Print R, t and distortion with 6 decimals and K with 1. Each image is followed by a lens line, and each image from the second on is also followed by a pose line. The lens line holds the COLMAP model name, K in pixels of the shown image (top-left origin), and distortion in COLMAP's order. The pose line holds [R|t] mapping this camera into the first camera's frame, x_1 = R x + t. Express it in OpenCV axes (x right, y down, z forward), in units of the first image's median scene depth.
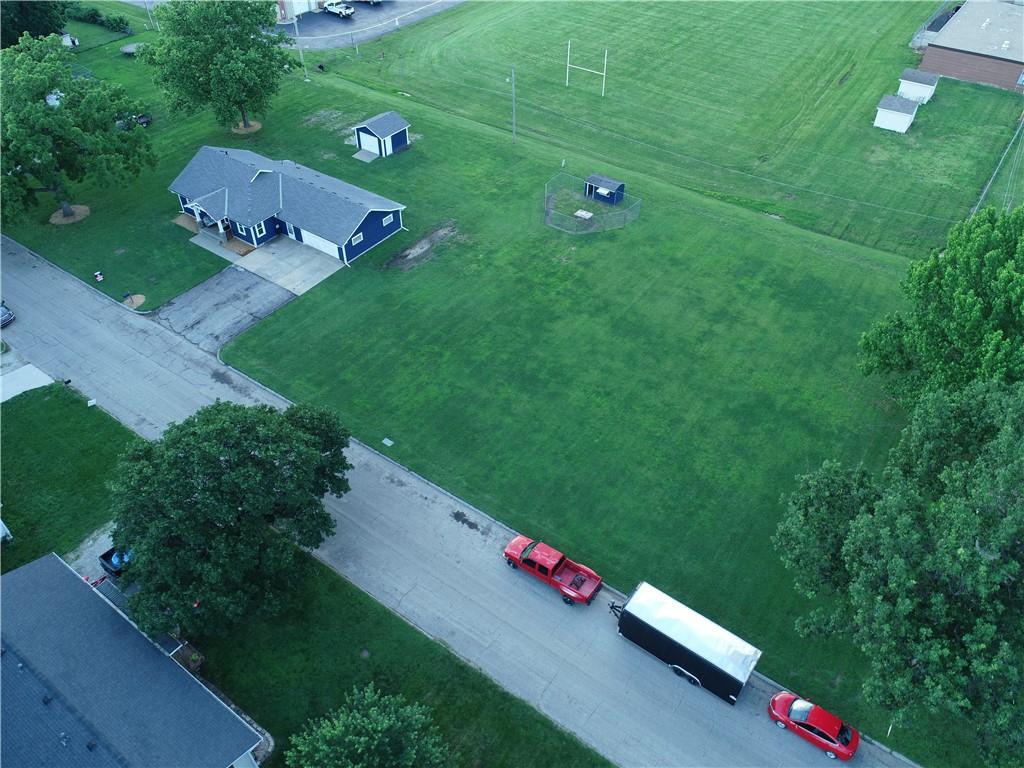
lens RADIAL K [[769.9, 0, 511.9], [0, 769.9, 381.1], [0, 0, 1]] dist [-0.003196, 0.001246]
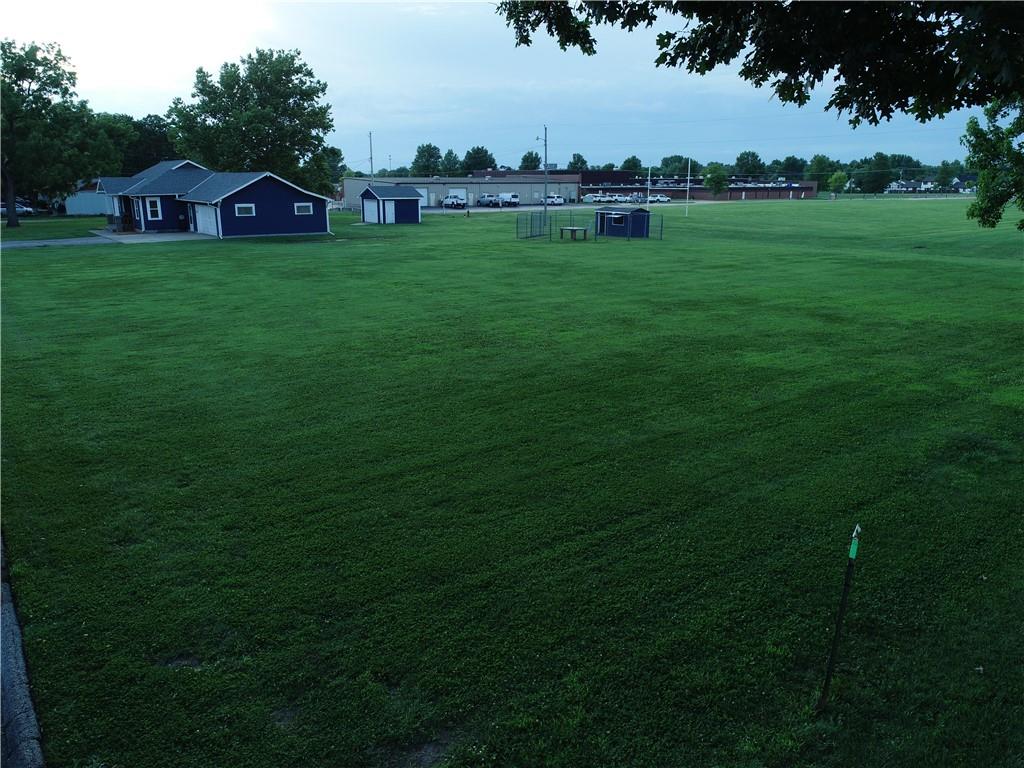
lens RADIAL K [[769.9, 0, 509.4], [0, 769.9, 386.9], [0, 0, 1]] dist [-0.003196, 0.001246]
pose [[0.949164, 0.083268, -0.303568, 0.302804], [-0.215883, 0.874042, -0.435253, 0.250473], [0.229088, 0.478662, 0.847586, 0.570743]]
